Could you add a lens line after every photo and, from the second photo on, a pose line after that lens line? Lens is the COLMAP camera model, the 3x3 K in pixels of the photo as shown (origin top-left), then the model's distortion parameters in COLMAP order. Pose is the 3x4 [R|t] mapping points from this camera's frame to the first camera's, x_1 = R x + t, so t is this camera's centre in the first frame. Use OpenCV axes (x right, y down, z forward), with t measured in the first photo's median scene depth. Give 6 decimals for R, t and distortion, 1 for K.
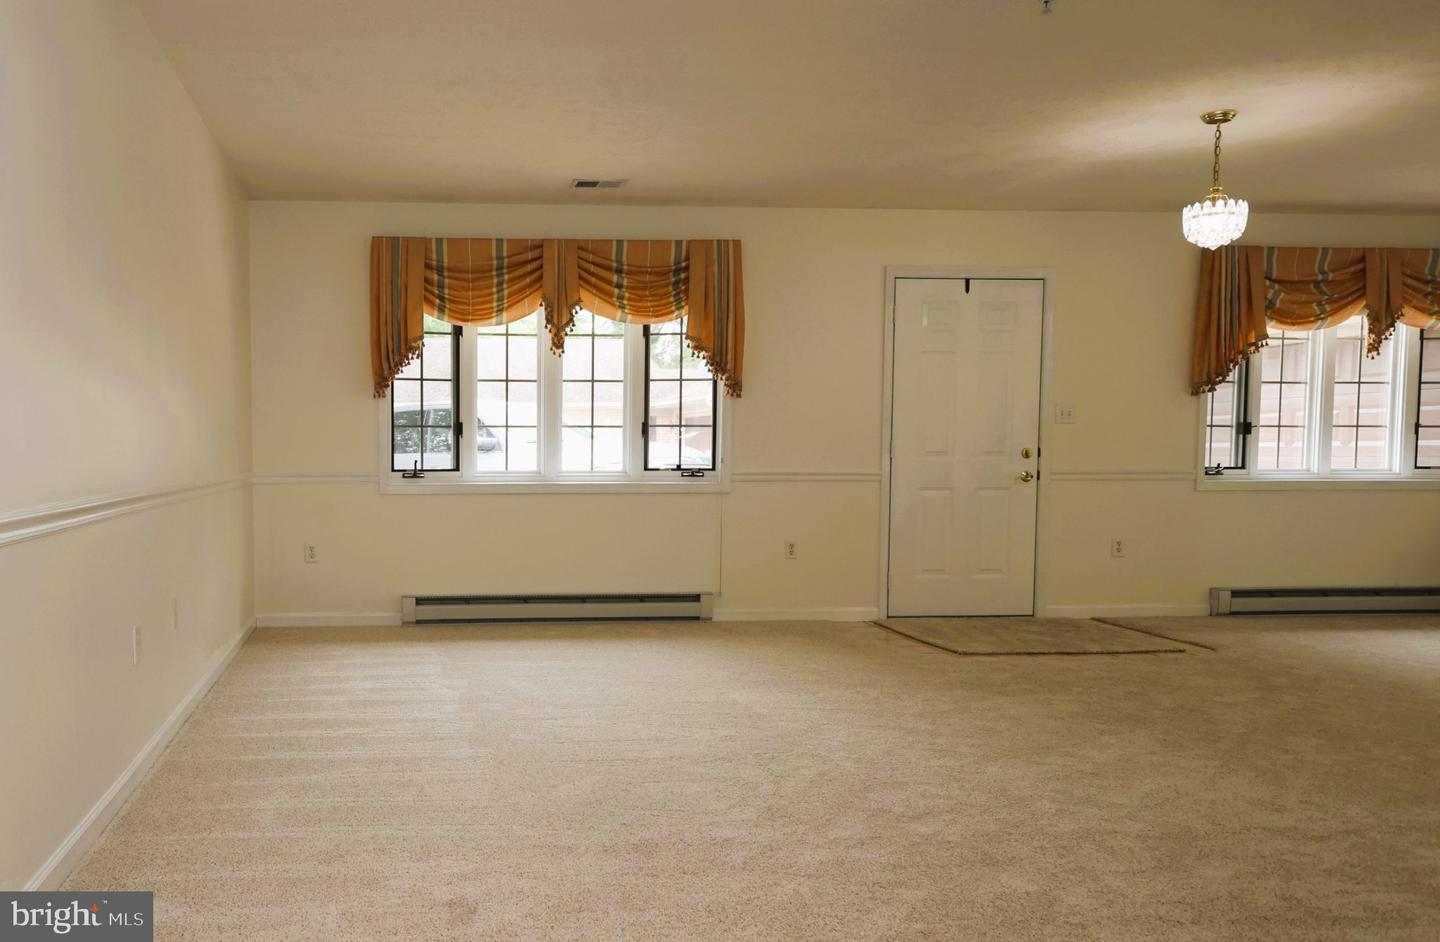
lens RADIAL K [[626.5, 0, 720.2], [0, 626.5, 459.0], [0, 0, 1]] dist [0.000514, 0.000134]
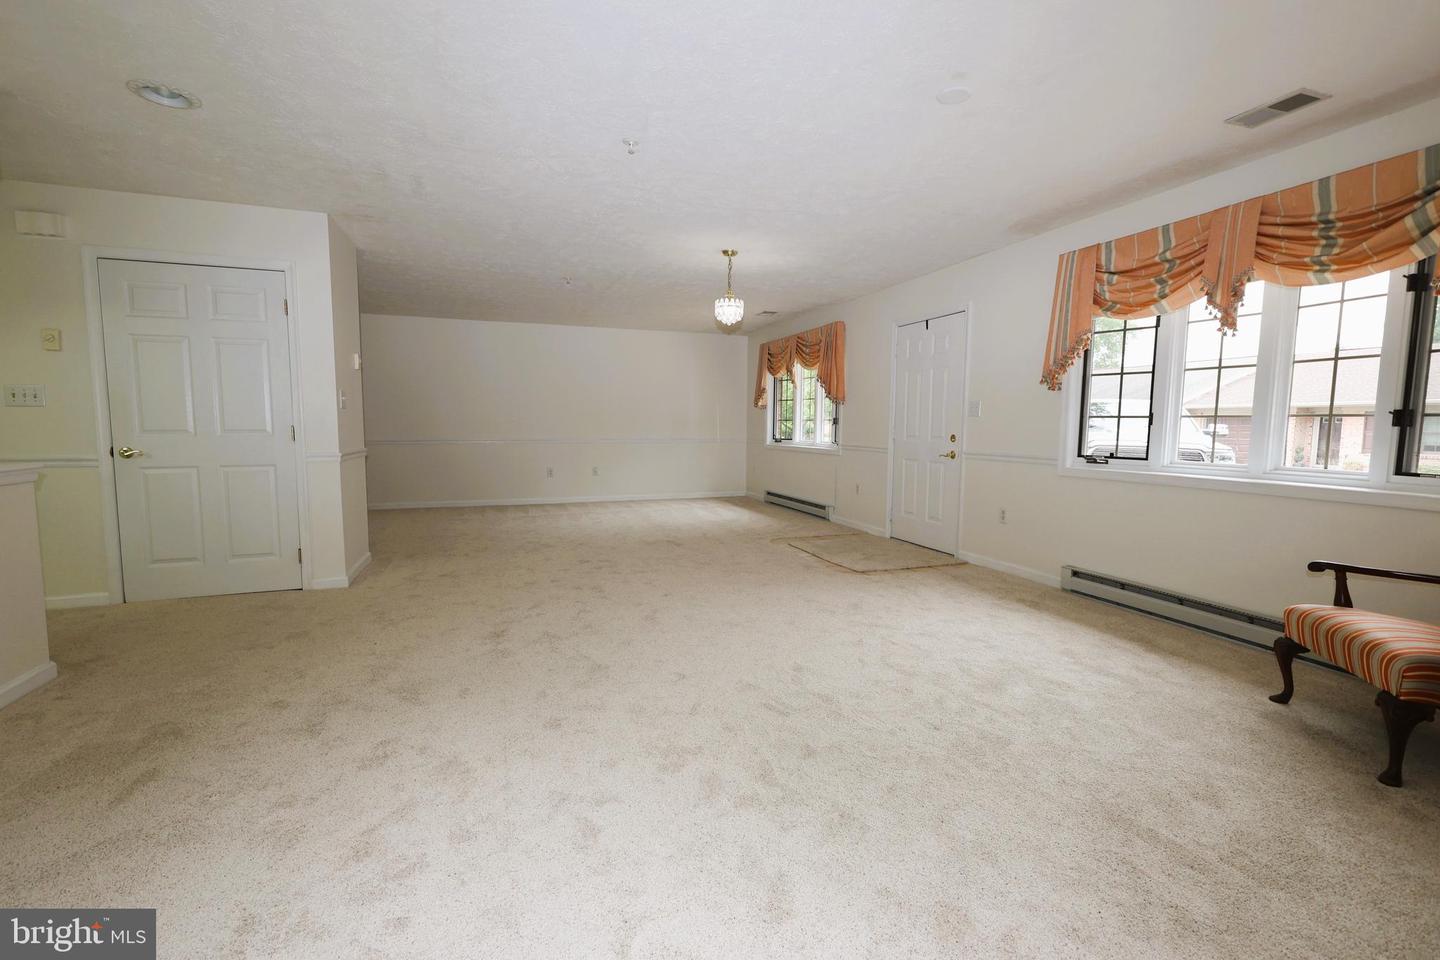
lens RADIAL K [[628.1, 0, 710.3], [0, 628.1, 474.8], [0, 0, 1]] dist [0.060463, -0.000010]
pose [[0.297781, 0.083219, -0.951000, 1.632123], [-0.048861, 0.996216, 0.071876, -0.002275], [0.953383, 0.025064, 0.300720, 0.066200]]
